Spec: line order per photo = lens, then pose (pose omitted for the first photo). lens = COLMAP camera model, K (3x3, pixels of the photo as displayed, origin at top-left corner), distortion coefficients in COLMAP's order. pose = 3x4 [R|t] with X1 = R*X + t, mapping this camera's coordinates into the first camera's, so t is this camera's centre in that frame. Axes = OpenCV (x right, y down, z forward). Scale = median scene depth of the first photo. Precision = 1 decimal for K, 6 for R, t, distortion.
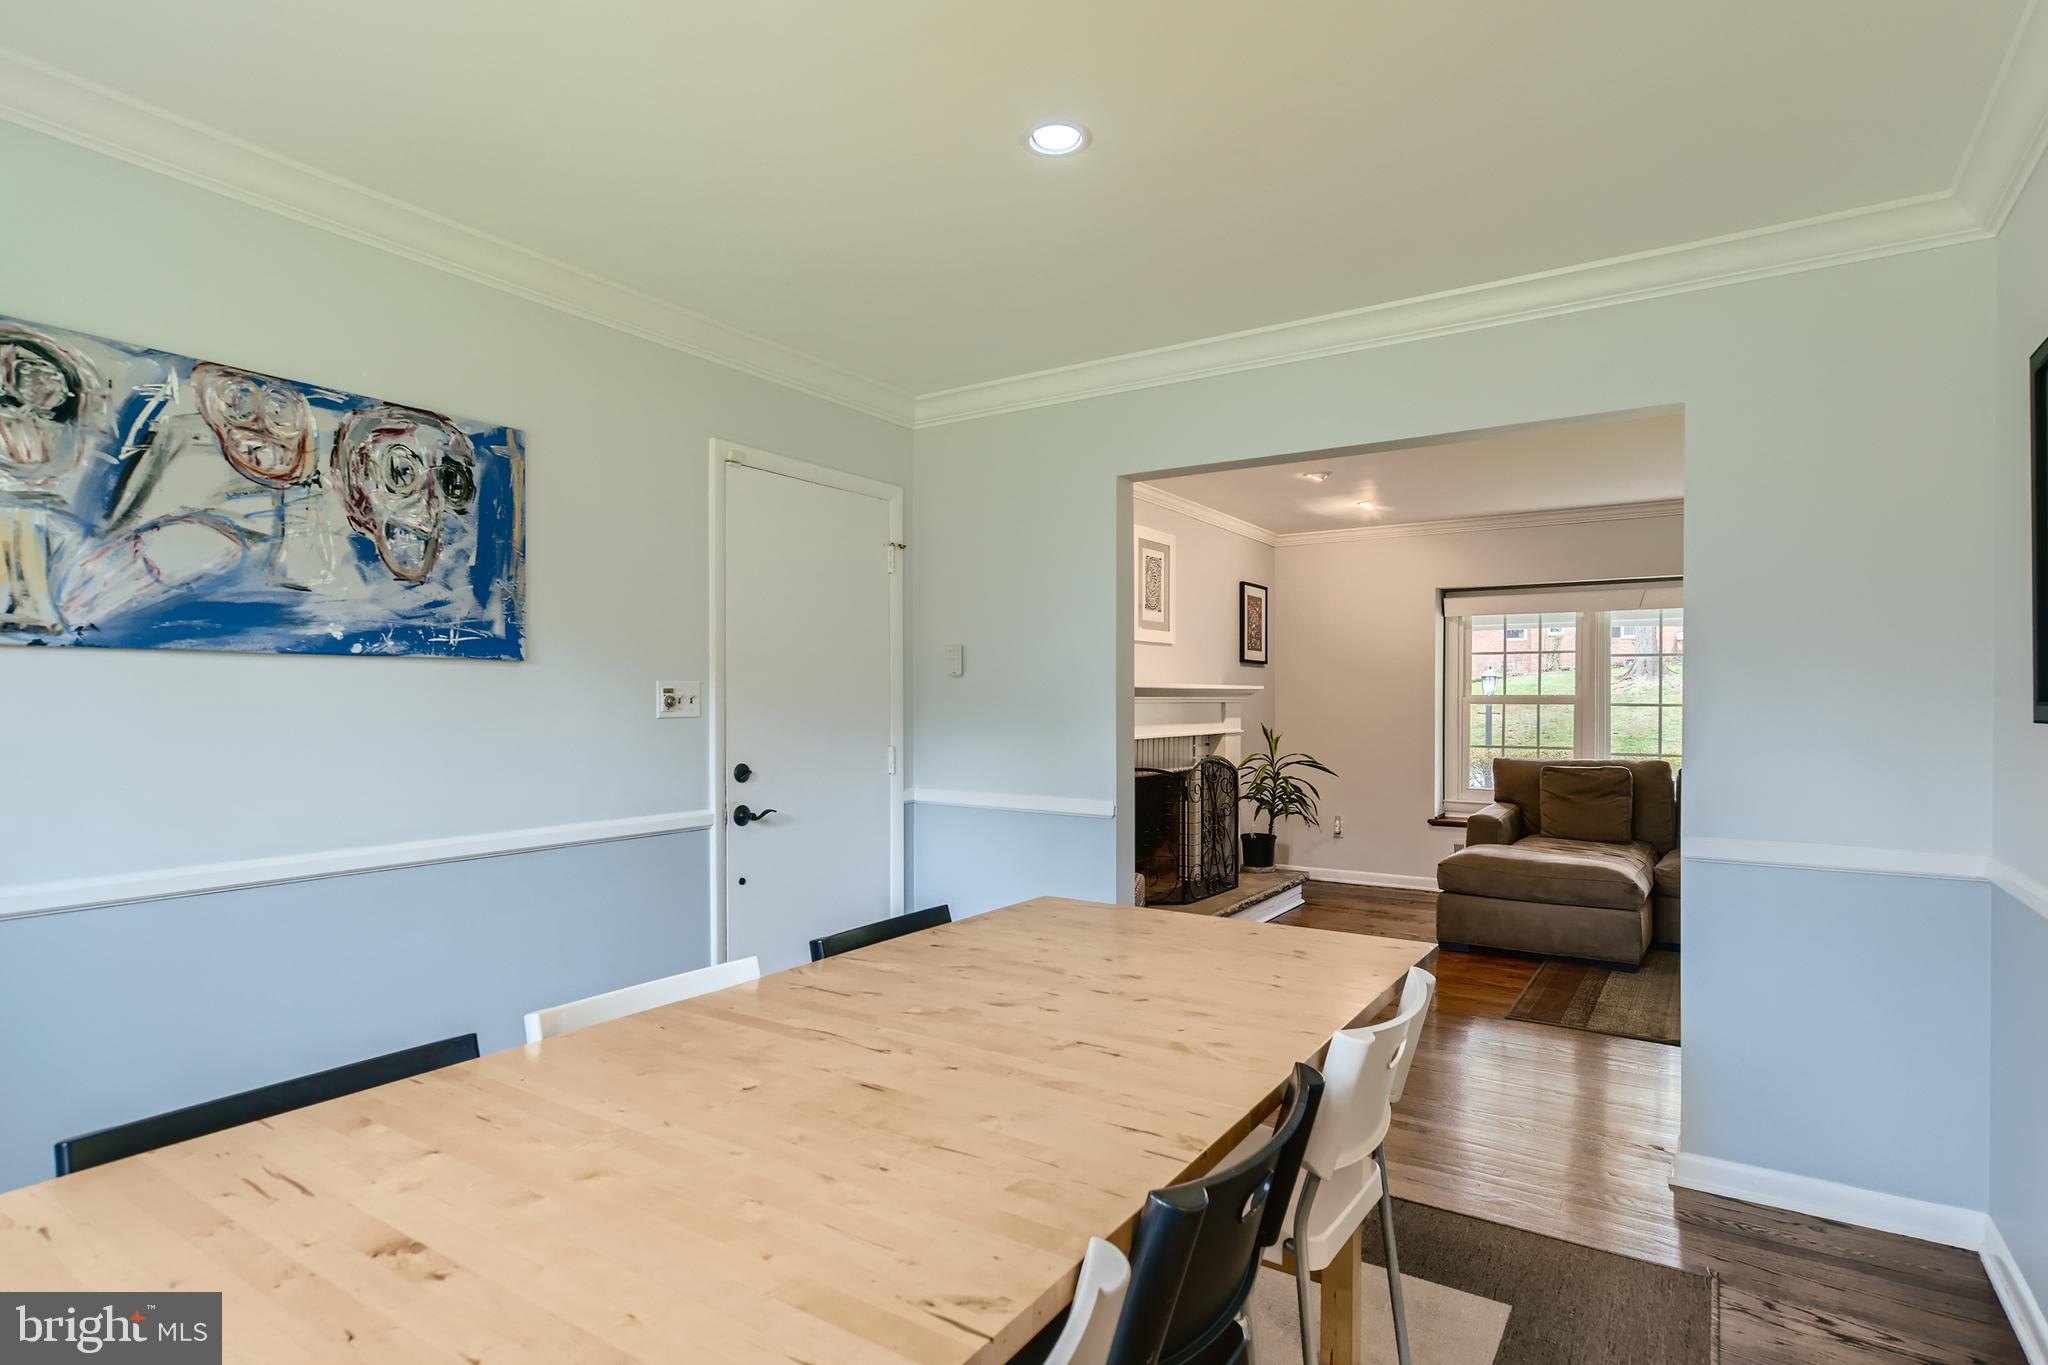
lens RADIAL K [[1041.1, 0, 1024.1], [0, 1041.1, 695.2], [0, 0, 1]] dist [0.006373, 0.000086]
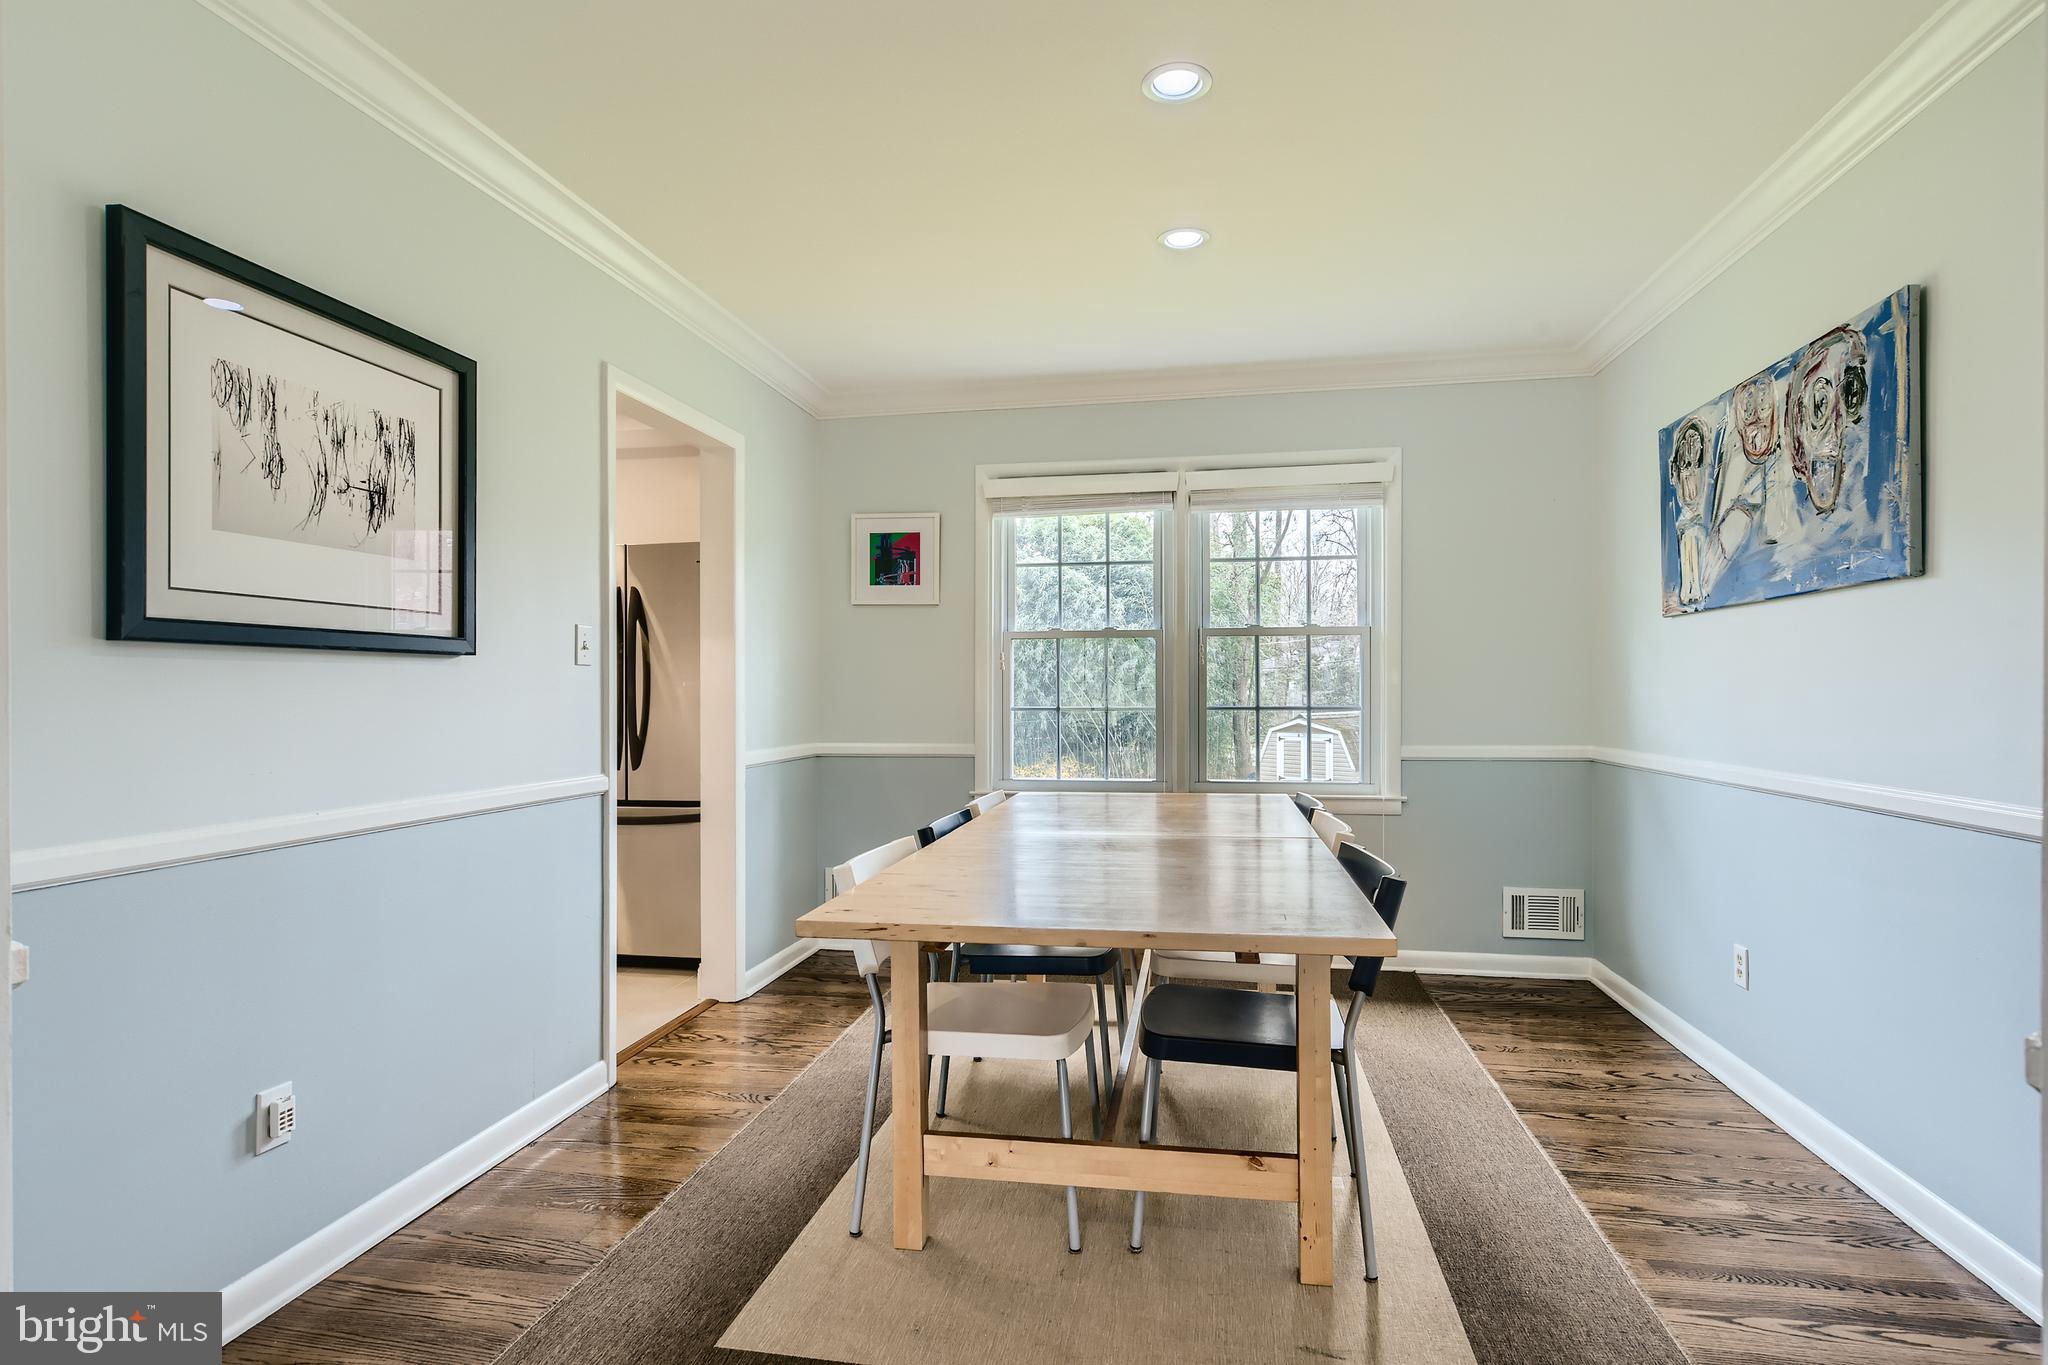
lens RADIAL K [[1041.1, 0, 1026.3], [0, 1041.1, 688.9], [0, 0, 1]] dist [0.006373, 0.000086]
pose [[-0.914815, 0.000534, -0.403873, 0.252854], [0.003532, 0.999971, -0.006678, 0.030876], [0.403858, -0.007536, -0.914791, 0.813384]]
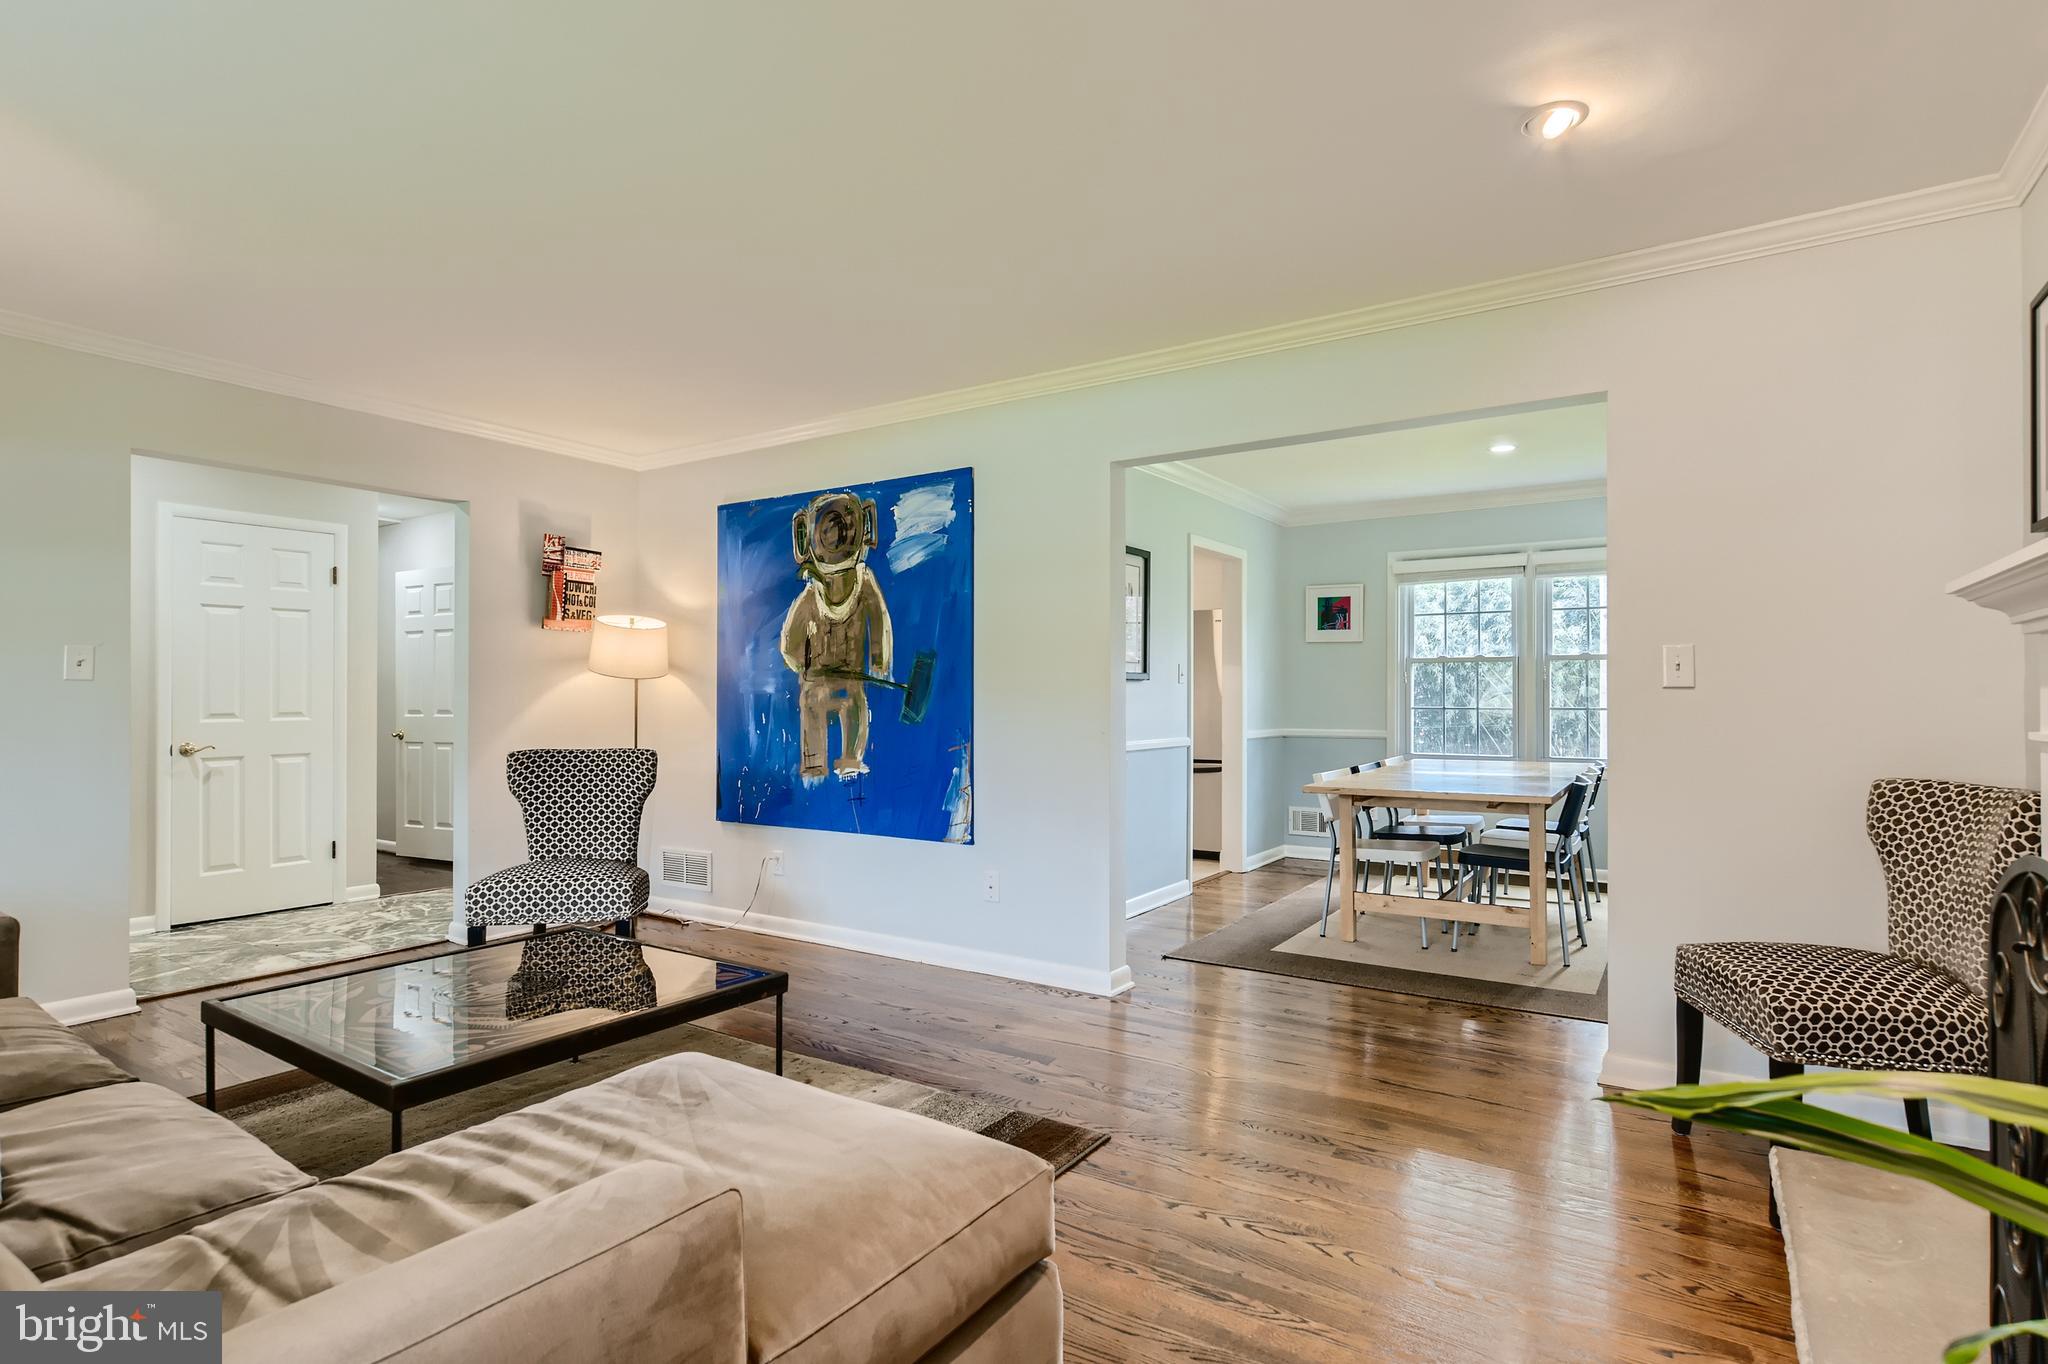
lens RADIAL K [[1041.1, 0, 1029.1], [0, 1041.1, 690.5], [0, 0, 1]] dist [0.006373, 0.000086]
pose [[-0.999800, -0.001131, -0.019948, 0.447288], [-0.000948, 0.999957, -0.009212, 0.032543], [0.019958, -0.009192, -0.999759, 1.386986]]
